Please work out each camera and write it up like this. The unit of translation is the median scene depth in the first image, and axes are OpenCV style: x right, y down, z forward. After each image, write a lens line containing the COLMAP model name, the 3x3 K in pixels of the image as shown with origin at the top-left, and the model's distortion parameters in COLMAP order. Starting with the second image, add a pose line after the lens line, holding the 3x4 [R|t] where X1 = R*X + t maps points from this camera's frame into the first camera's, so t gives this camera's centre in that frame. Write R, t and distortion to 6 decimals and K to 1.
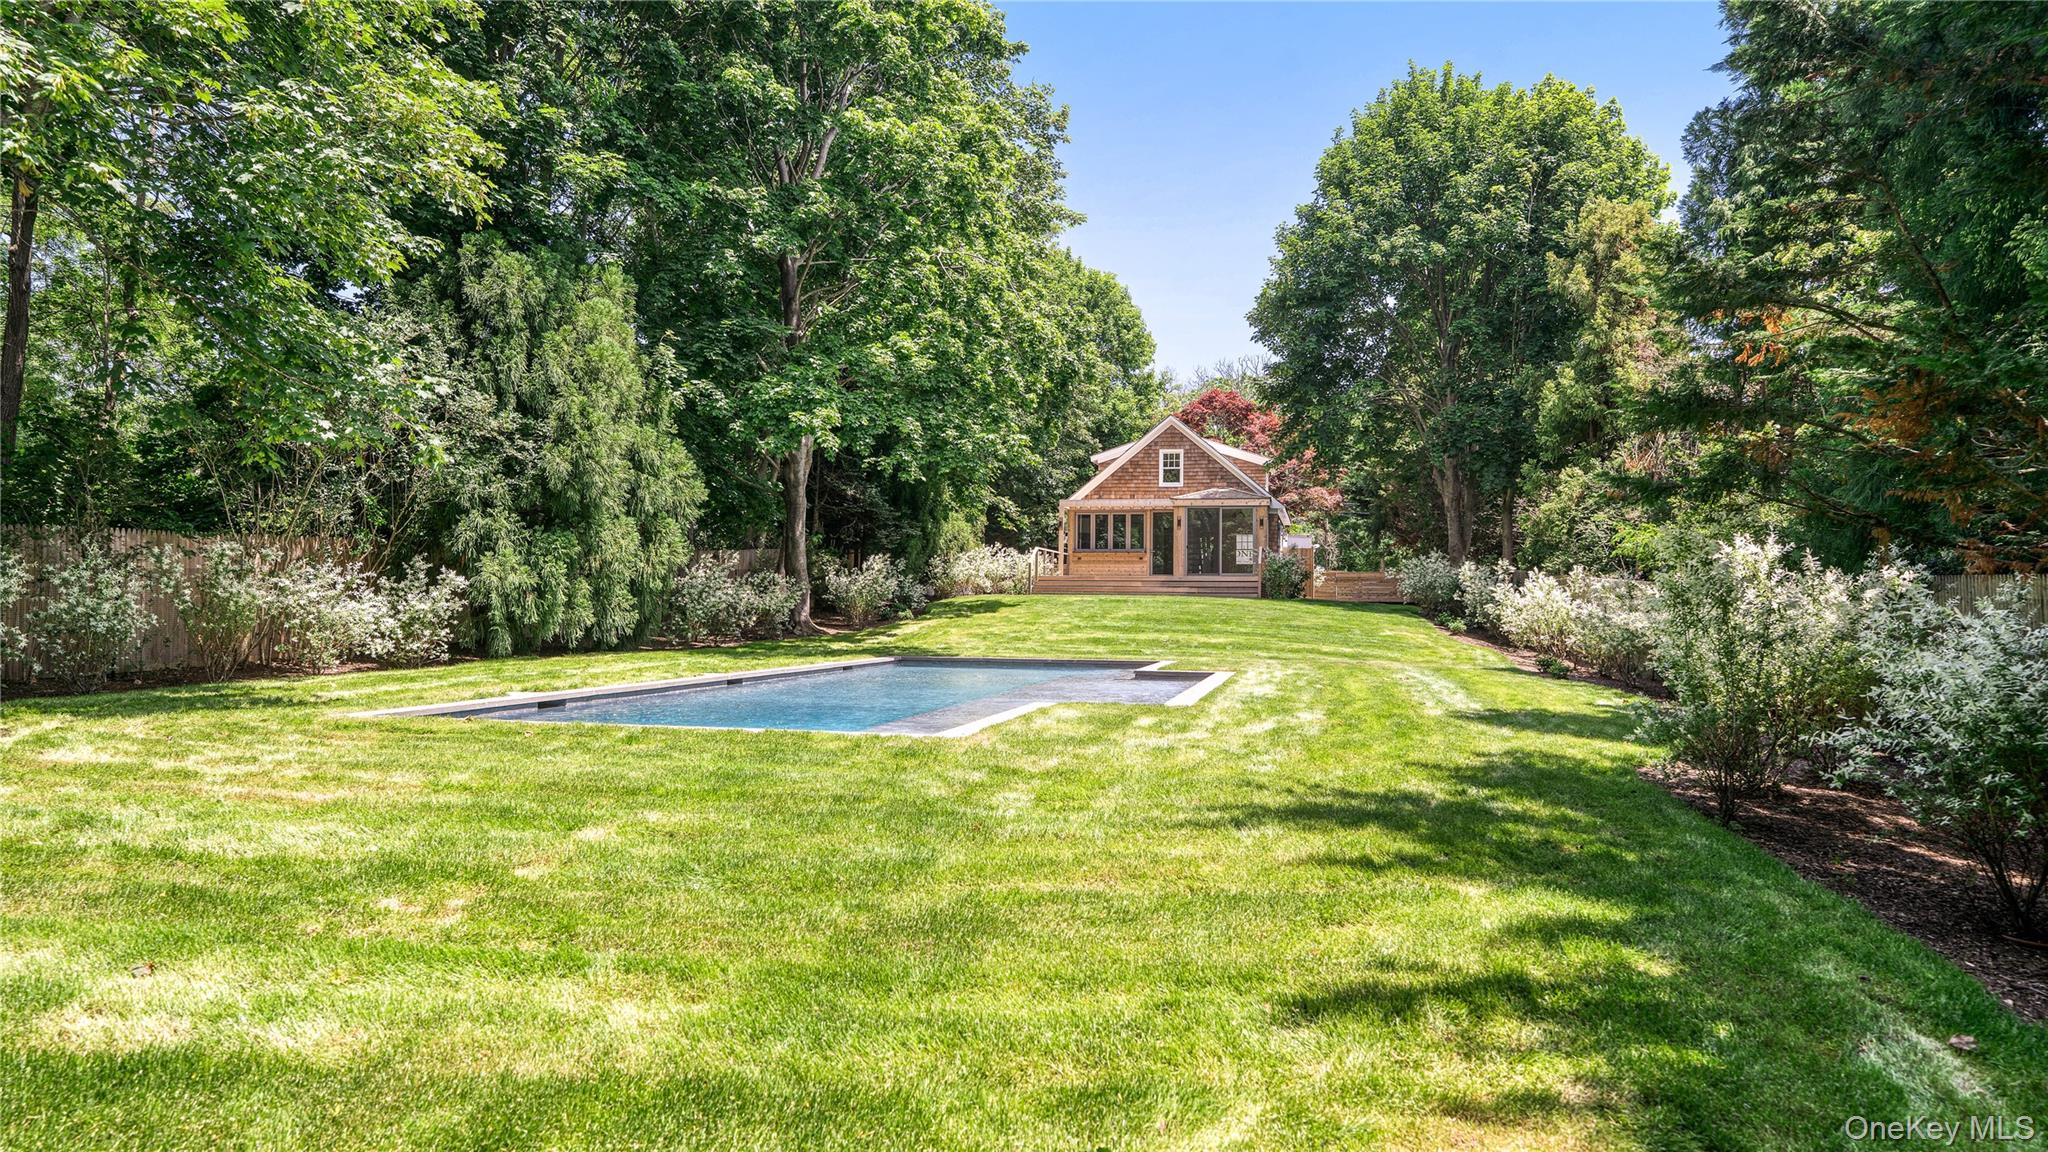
lens RADIAL K [[1274.6, 0, 1024.0], [0, 1274.6, 576.0], [0, 0, 1]] dist [-0.004612, -0.000496]
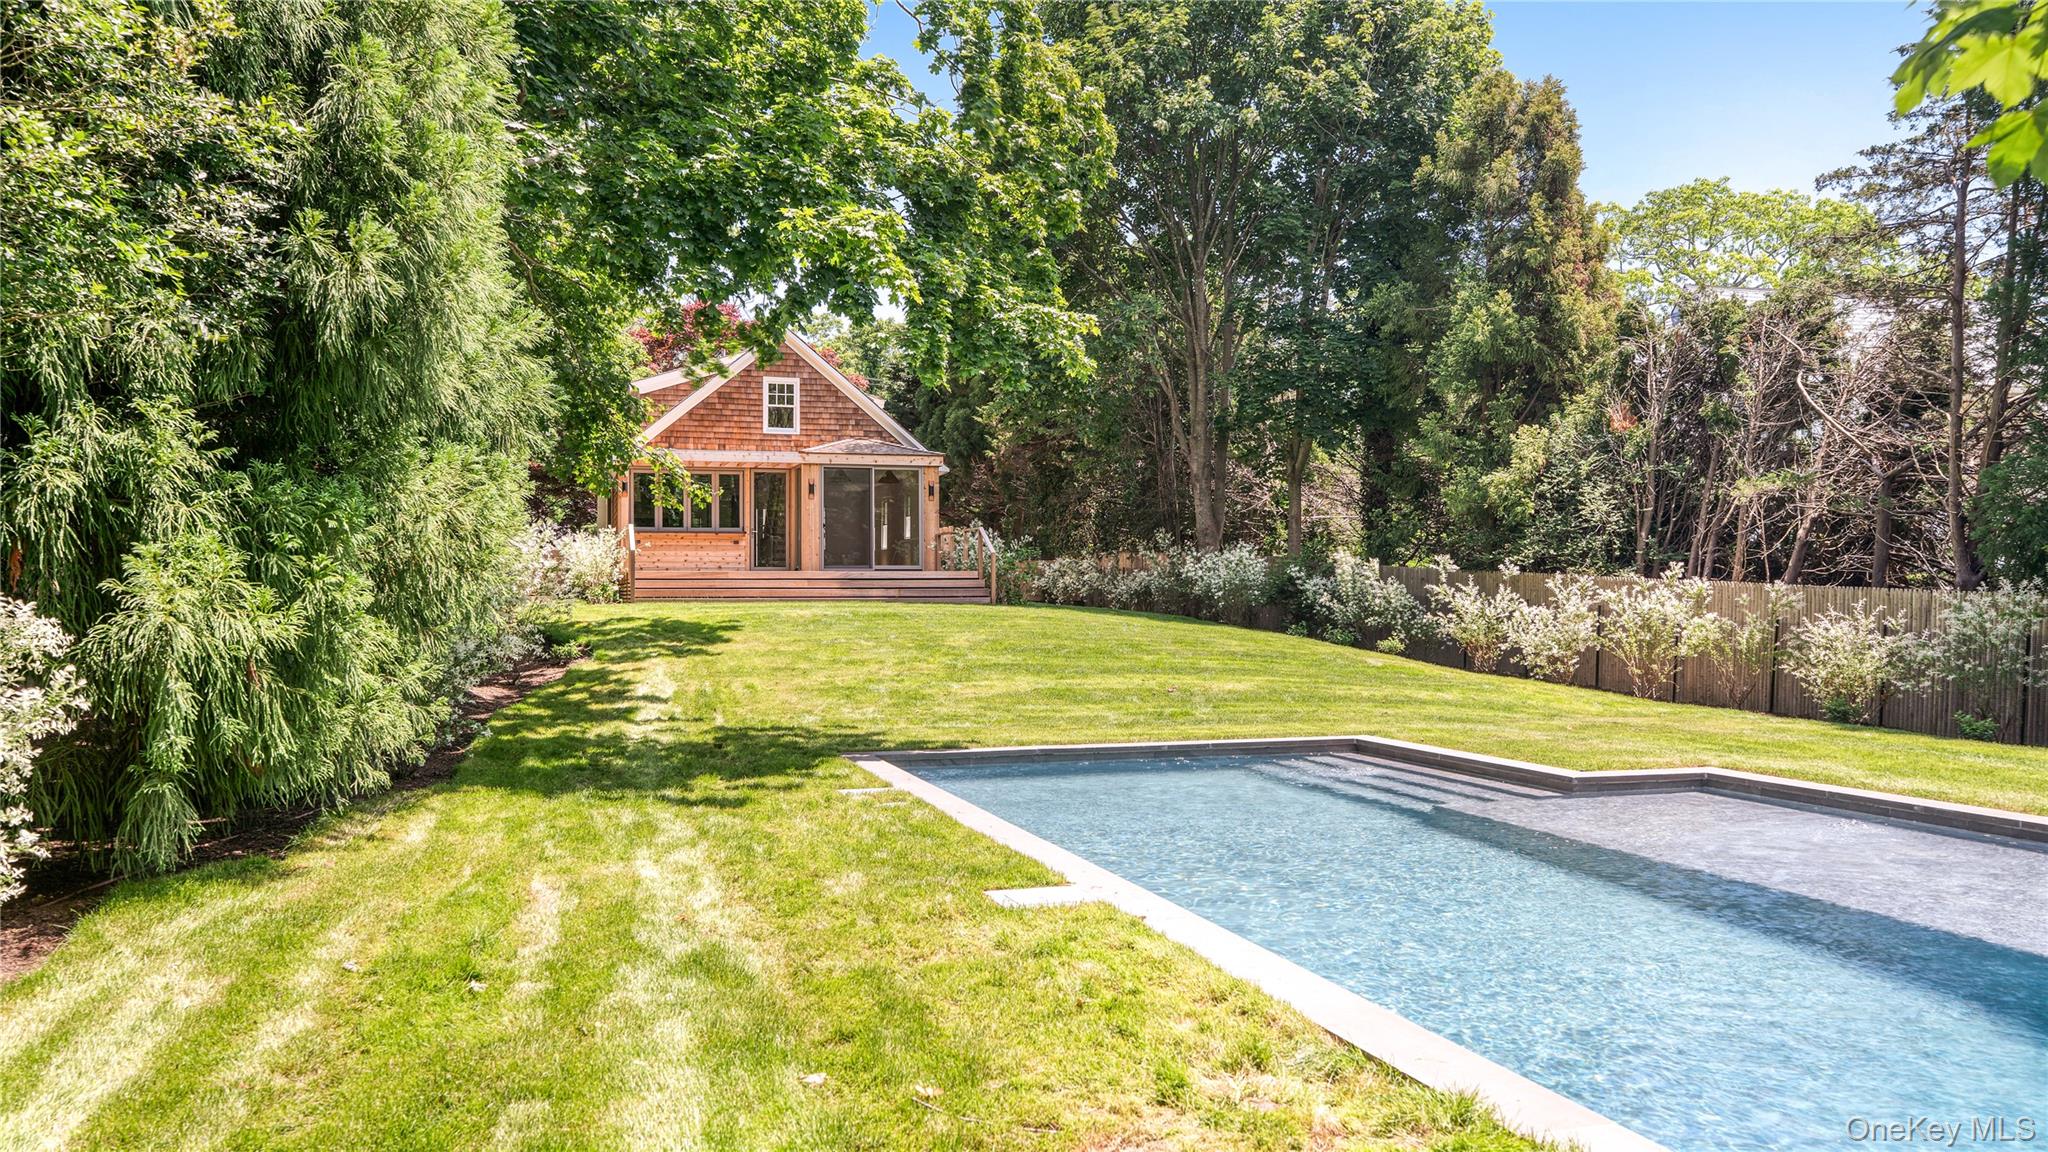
lens RADIAL K [[1561.9, 0, 1024.0], [0, 1561.9, 576.0], [0, 0, 1]] dist [0.004316, 0.000578]
pose [[0.872918, -0.007553, 0.487809, -0.179032], [0.002015, 0.999927, 0.011876, -0.006246], [-0.487863, -0.009383, 0.872870, 0.243794]]
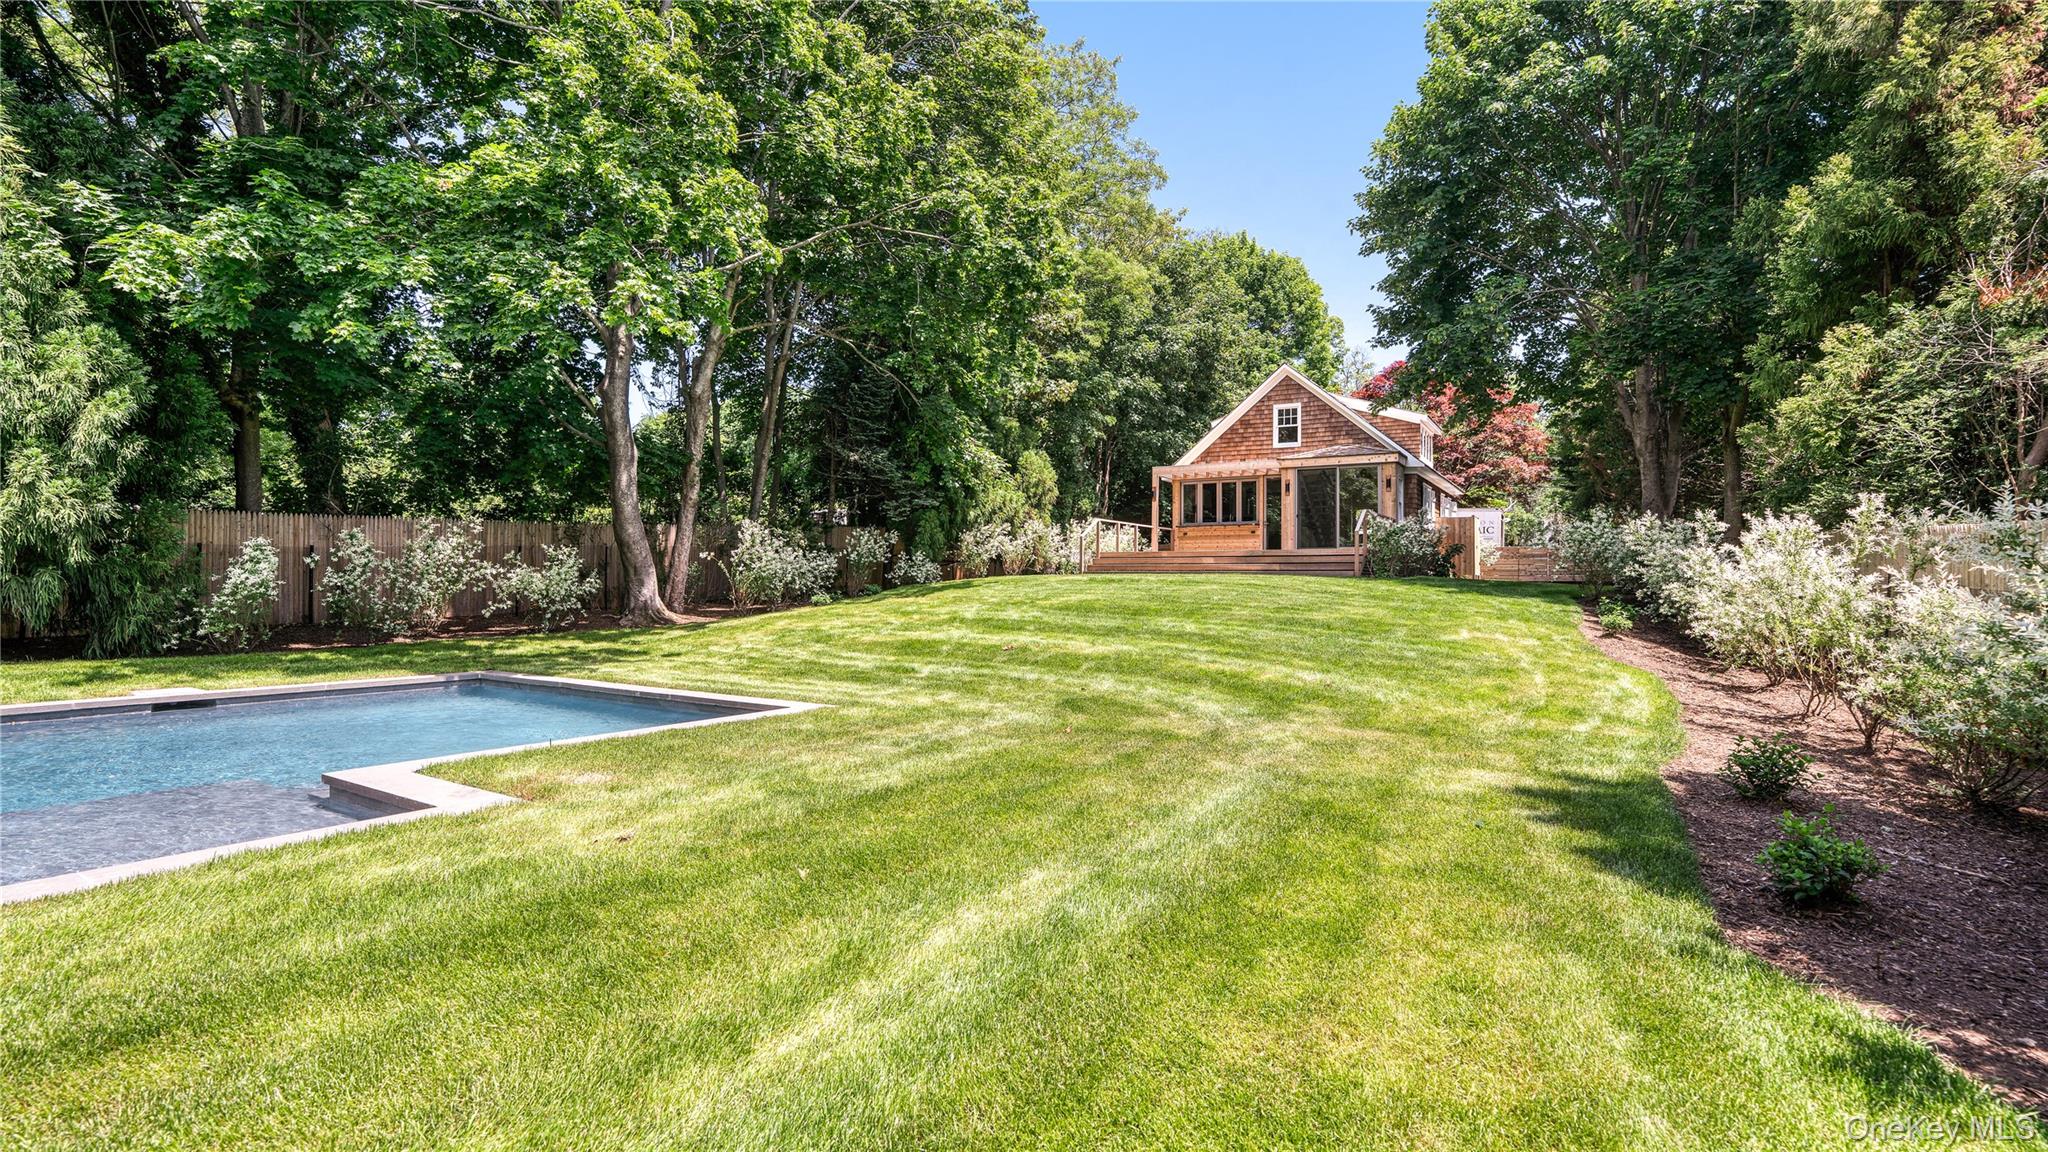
lens RADIAL K [[949.1, 0, 1024.0], [0, 949.1, 576.0], [0, 0, 1]] dist [-0.058338, 0.023620]
pose [[0.950714, -0.006320, -0.310004, 0.150928], [0.010102, 0.999893, 0.010595, 0.008126], [0.309904, -0.013205, 0.950676, 0.360291]]
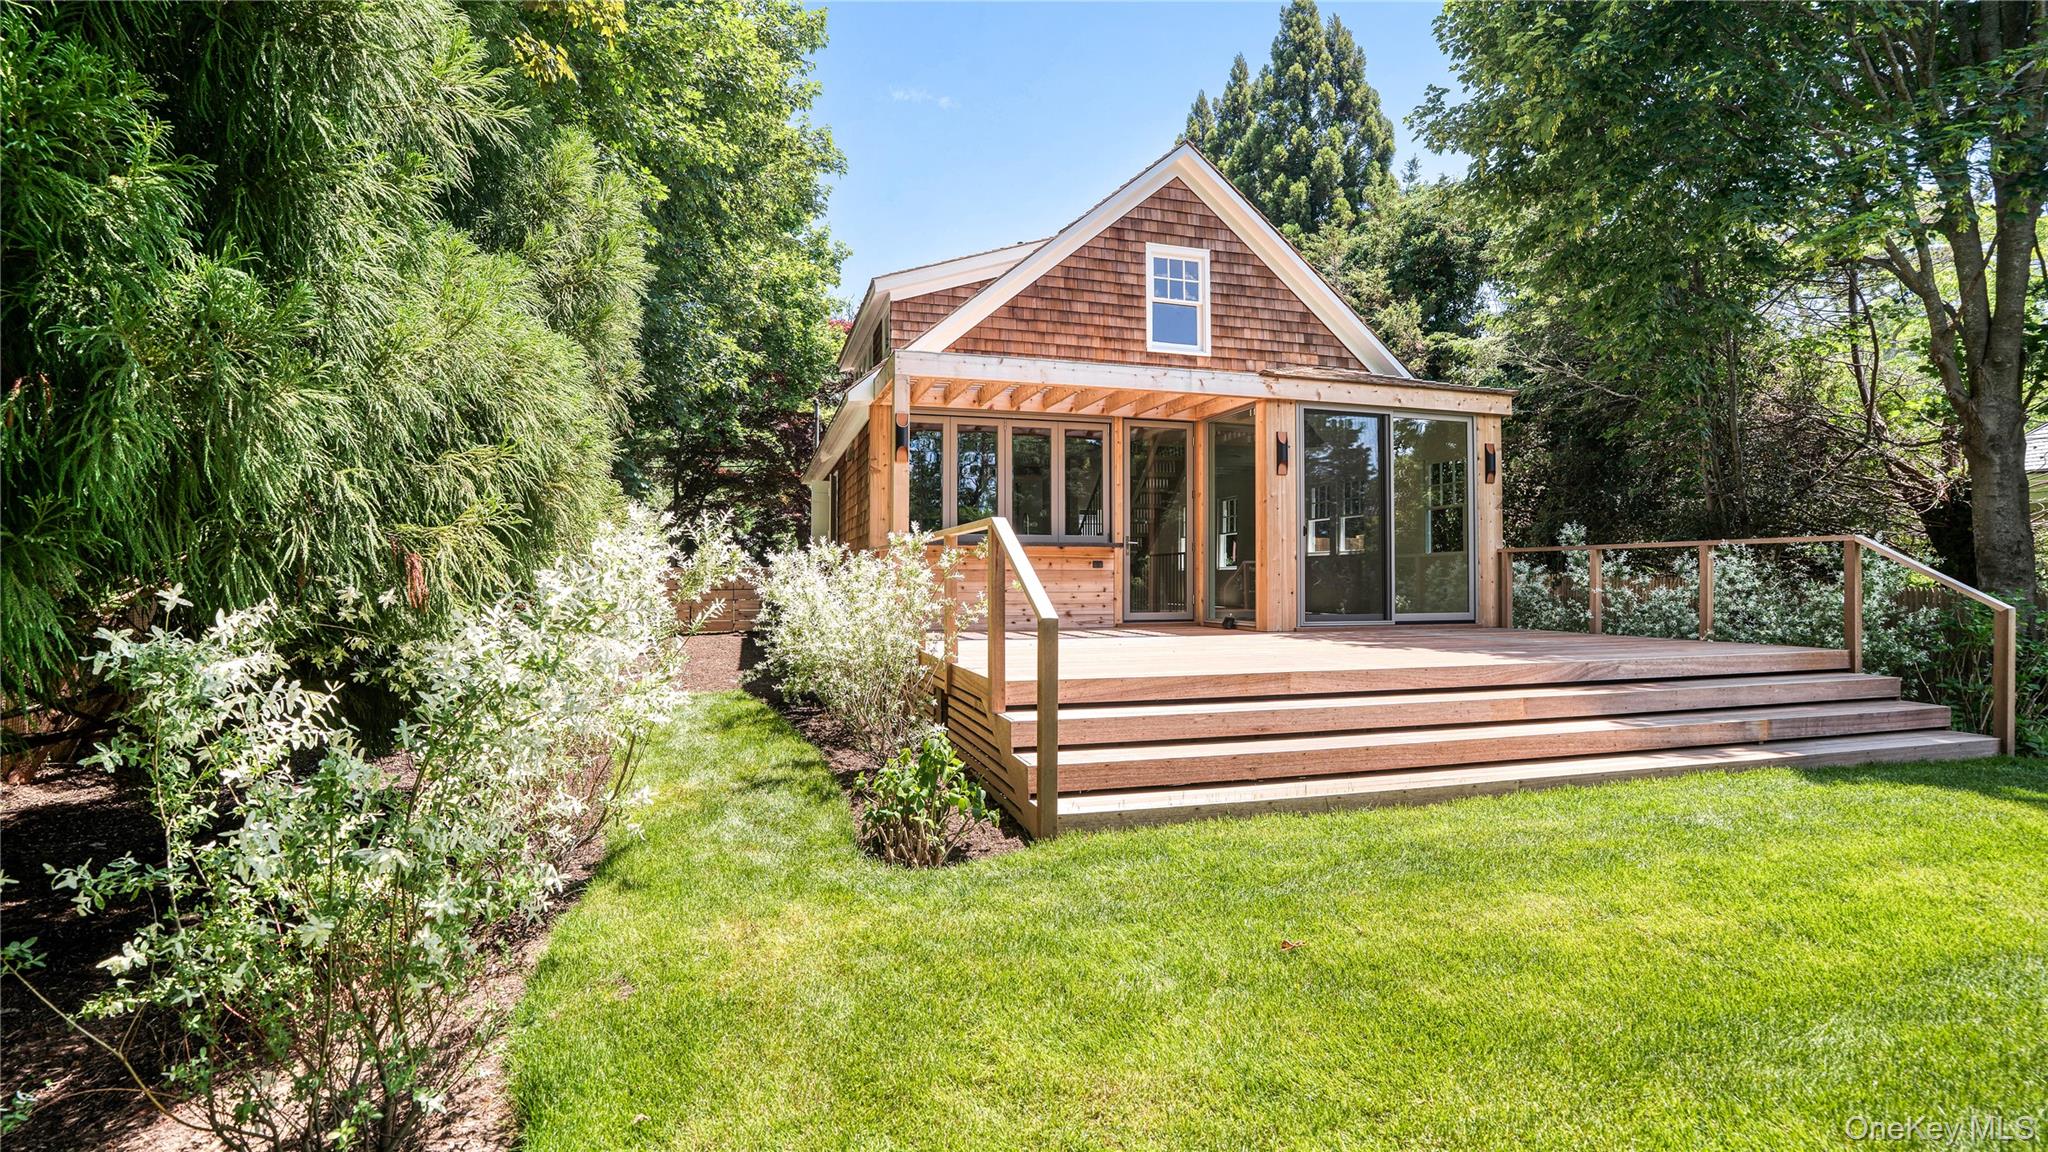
lens RADIAL K [[949.1, 0, 1024.0], [0, 949.1, 576.0], [0, 0, 1]] dist [-0.058338, 0.023620]
pose [[0.863547, -0.009449, 0.504179, -0.050731], [-0.001389, 0.999776, 0.021115, -0.016996], [-0.504266, -0.018934, 0.863341, 0.843418]]
